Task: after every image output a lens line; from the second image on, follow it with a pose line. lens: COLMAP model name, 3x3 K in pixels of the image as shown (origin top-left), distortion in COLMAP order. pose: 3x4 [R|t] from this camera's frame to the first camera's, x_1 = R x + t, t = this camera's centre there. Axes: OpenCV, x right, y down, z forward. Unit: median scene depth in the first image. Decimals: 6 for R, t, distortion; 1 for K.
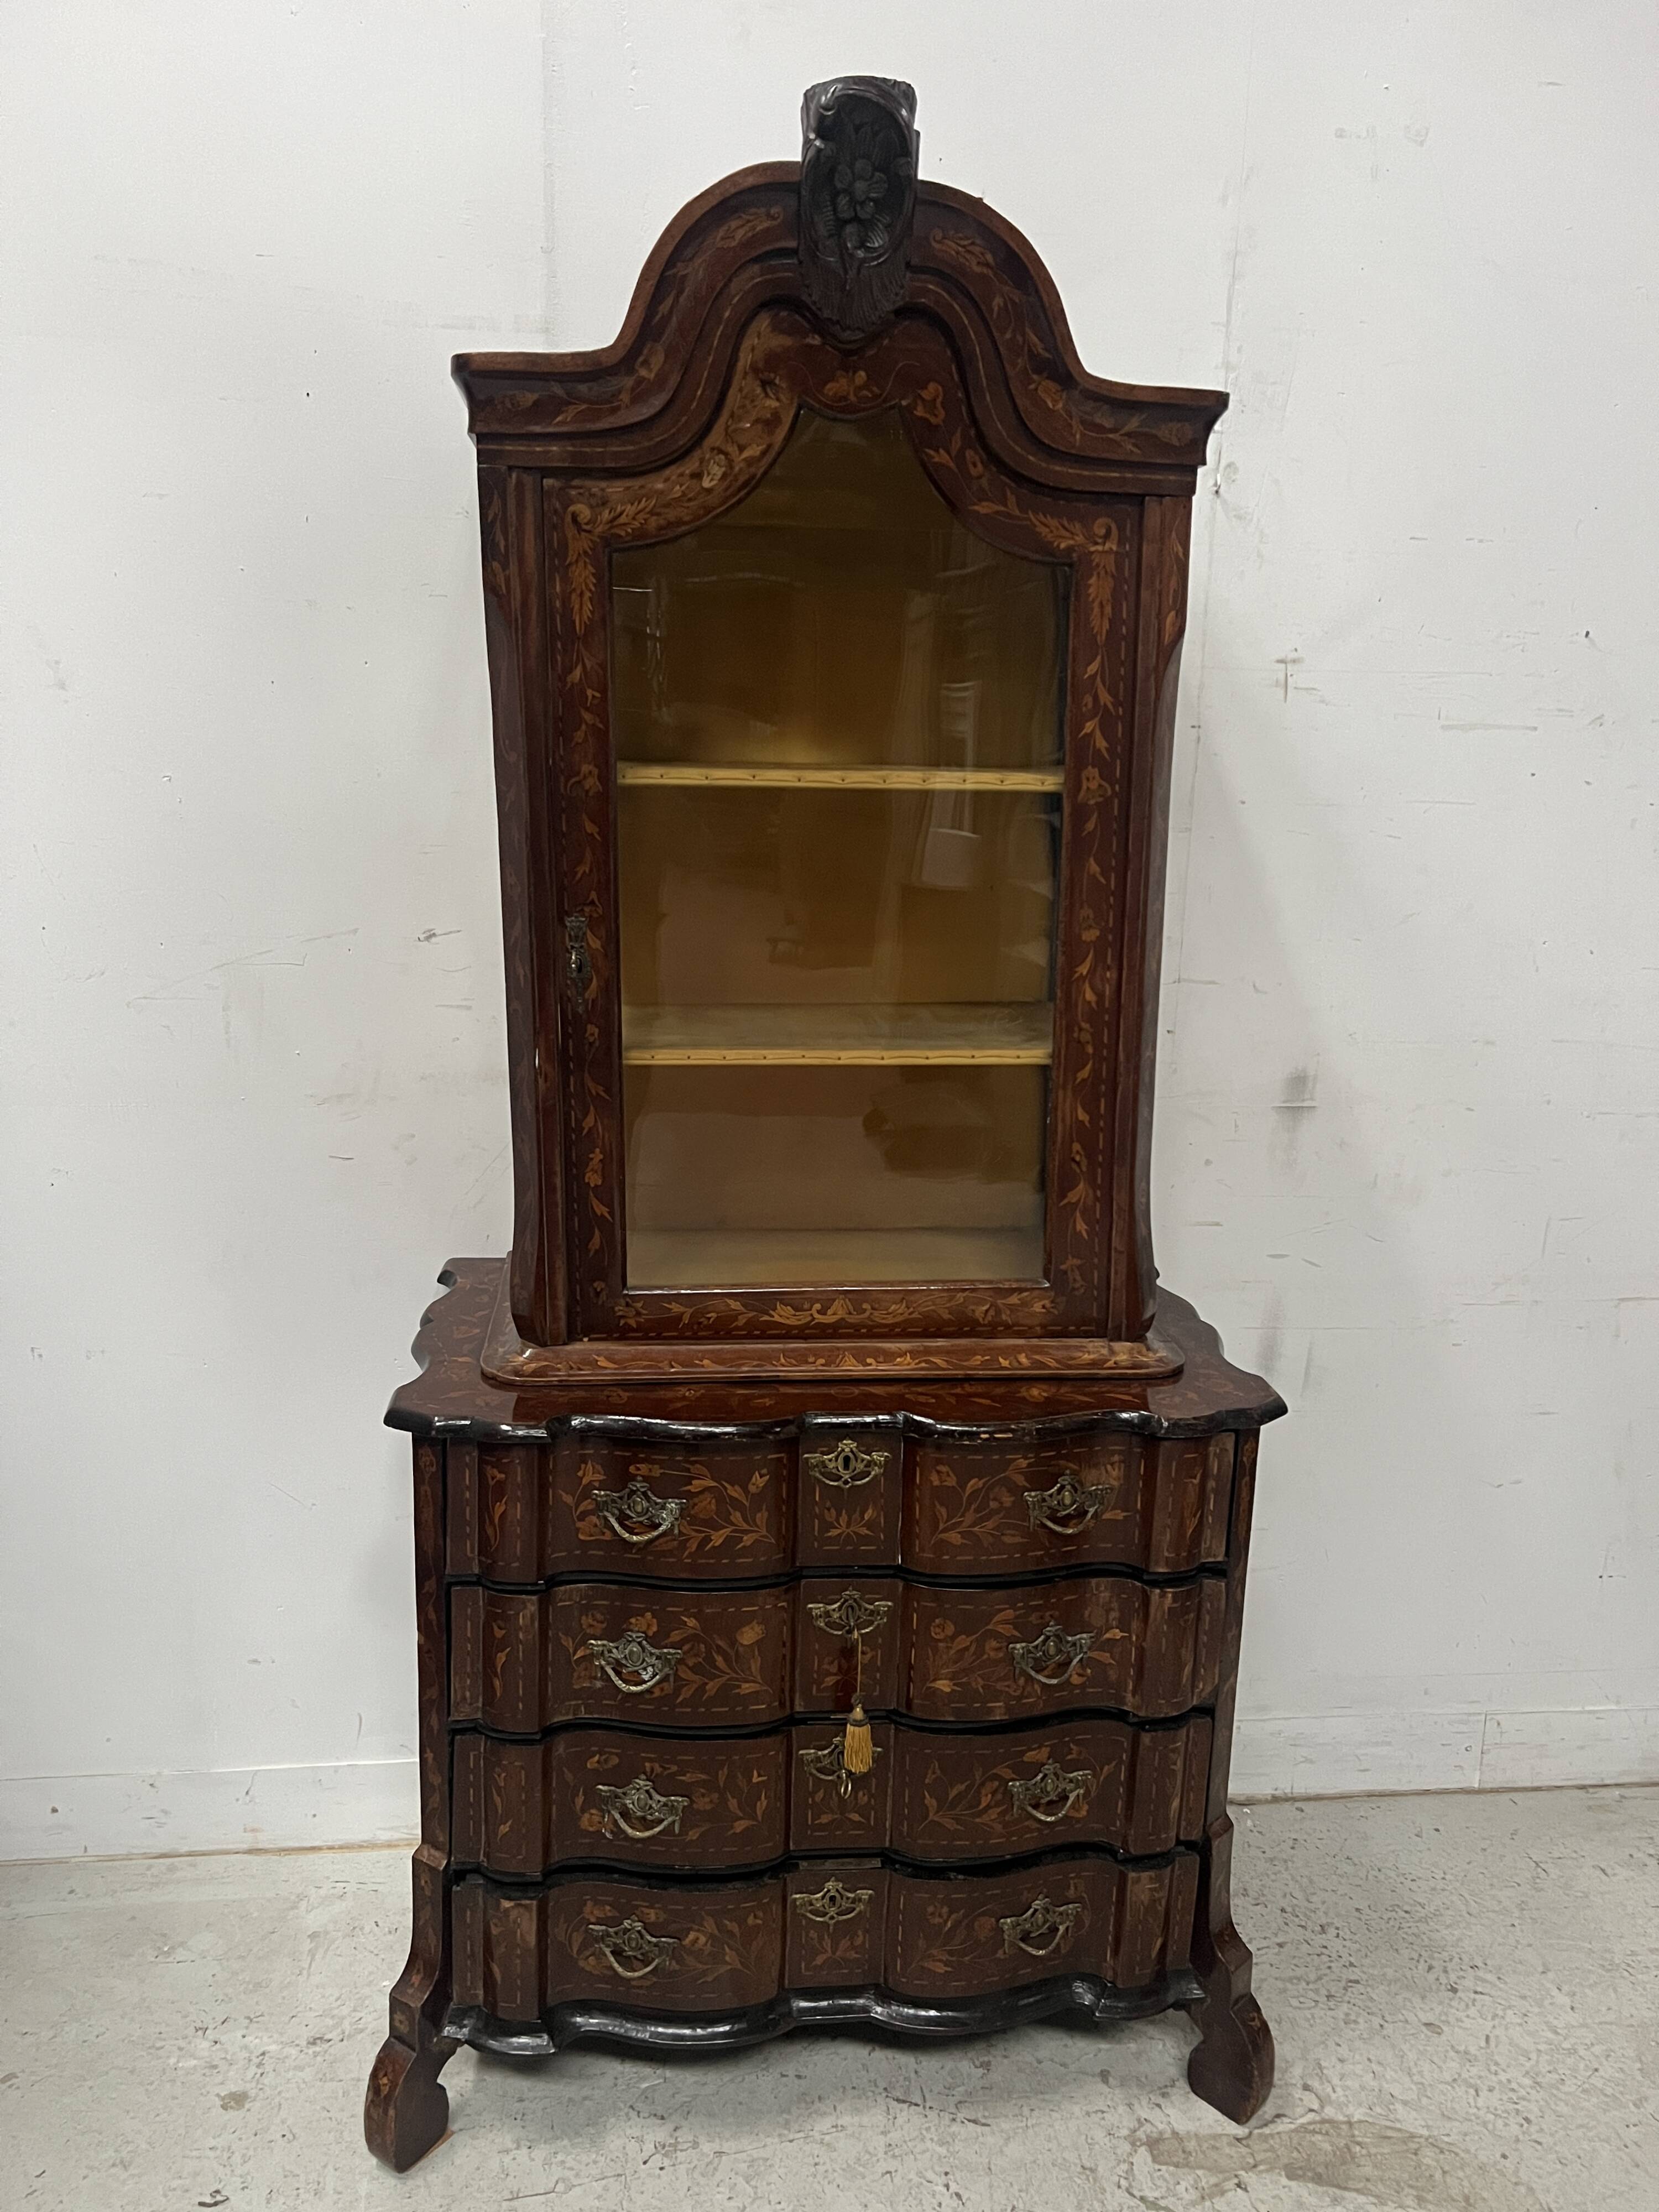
lens RADIAL K [[1667.9, 0, 810.9], [0, 1667.9, 1101.9], [0, 0, 1]] dist [0.052621, -0.060783]
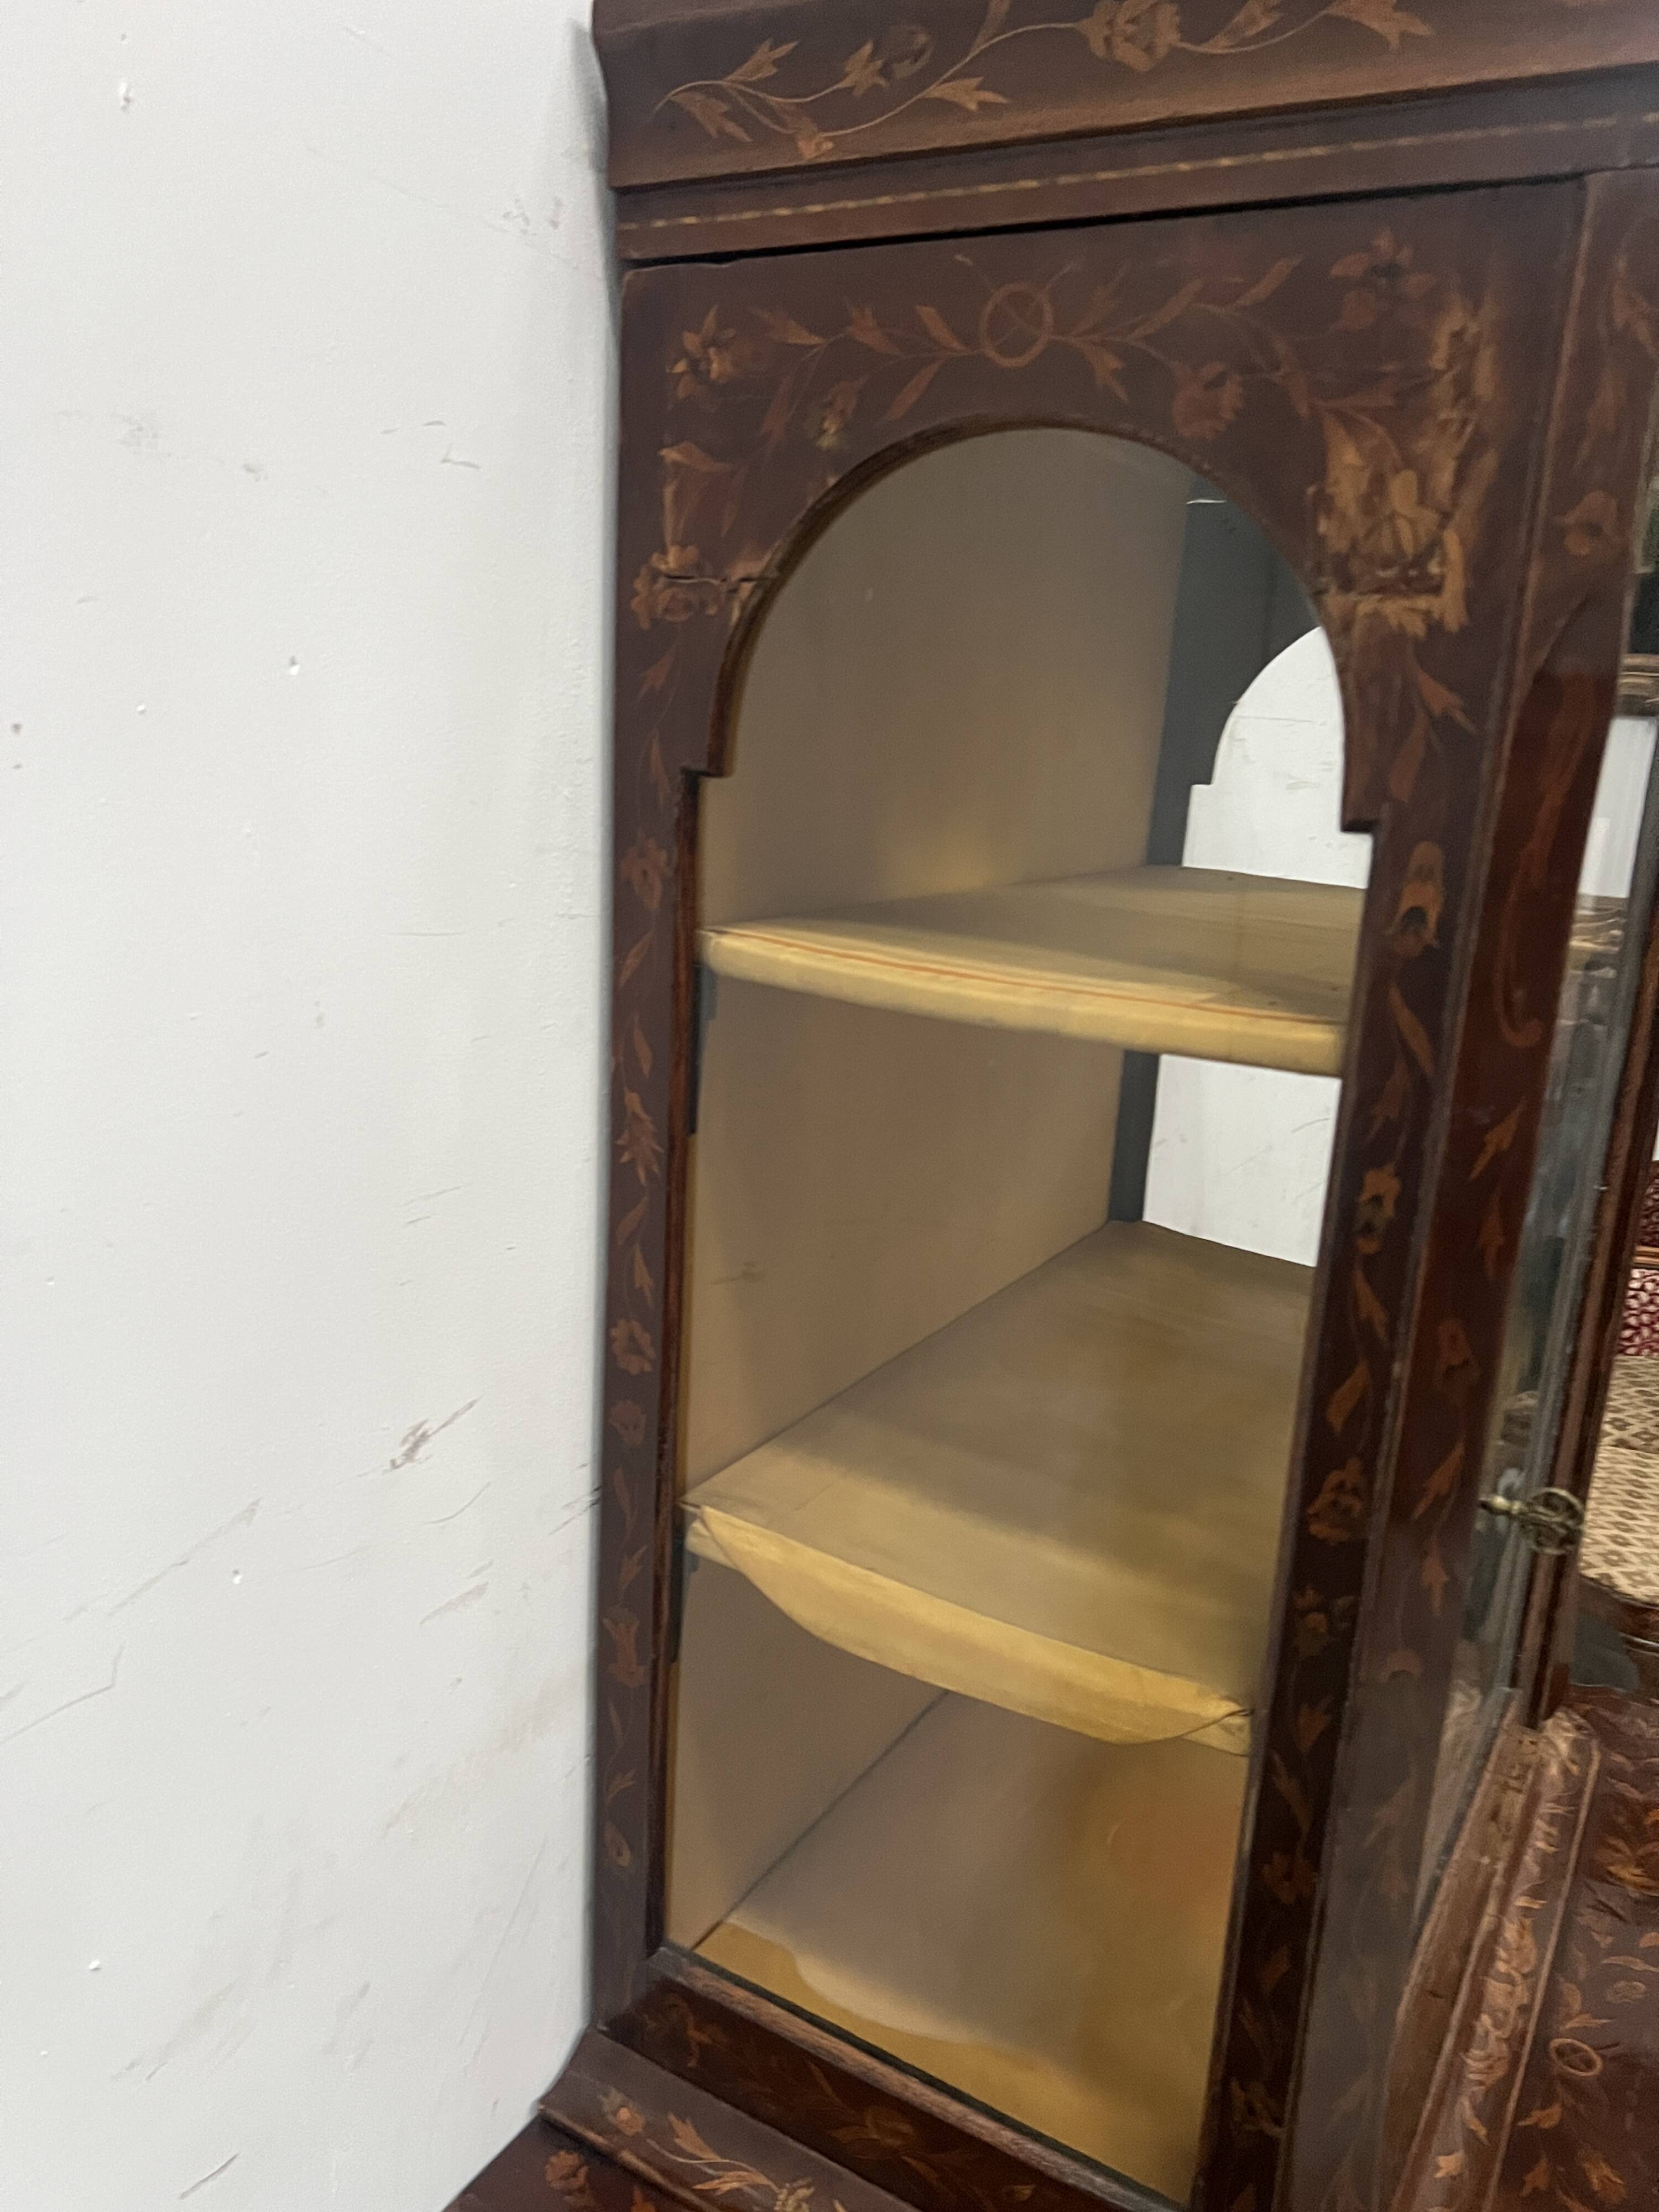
lens RADIAL K [[1667.9, 0, 807.0], [0, 1667.9, 1120.8], [0, 0, 1]] dist [0.052621, -0.060783]
pose [[0.600880, -0.173844, 0.780206, -0.520234], [0.120269, 0.984615, 0.126764, -0.237300], [-0.790240, 0.017664, 0.612543, 0.851087]]
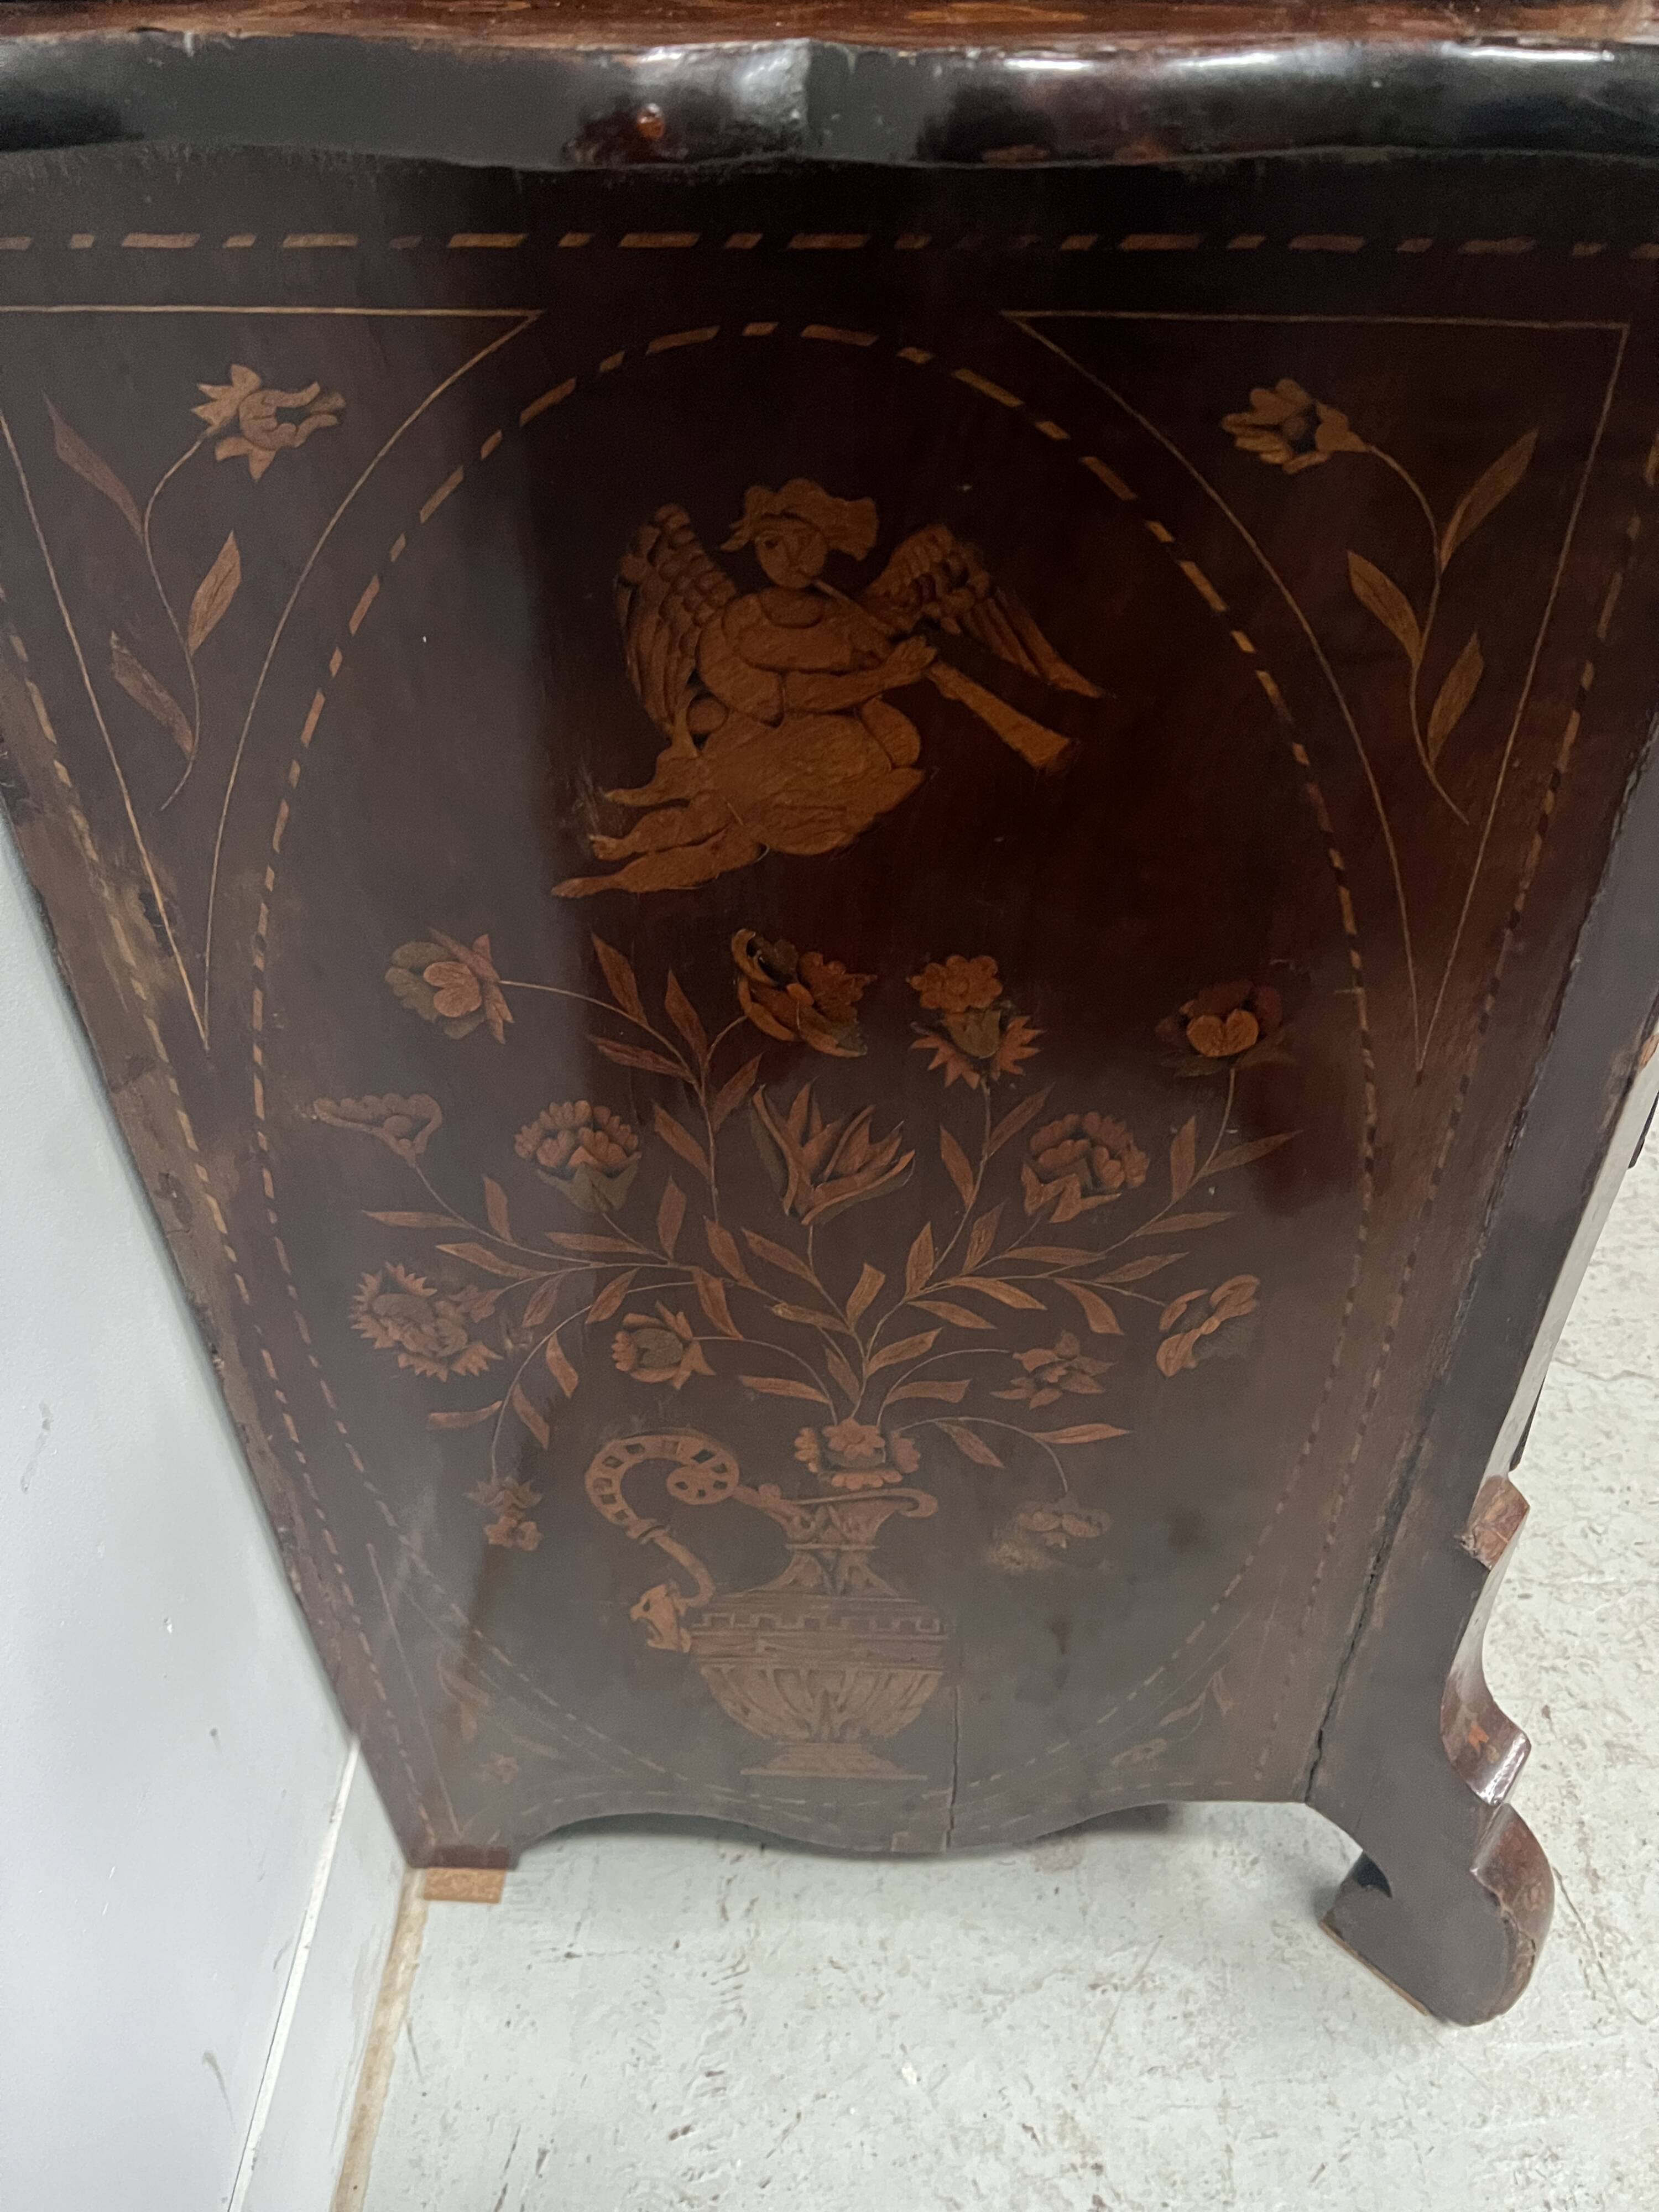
lens RADIAL K [[1667.9, 0, 880.2], [0, 1667.9, 1086.5], [0, 0, 1]] dist [0.052621, -0.060783]
pose [[0.132141, -0.655173, 0.743832, -0.465624], [0.205799, 0.752195, 0.625979, 0.111678], [-0.969632, 0.070362, 0.234230, 1.051824]]
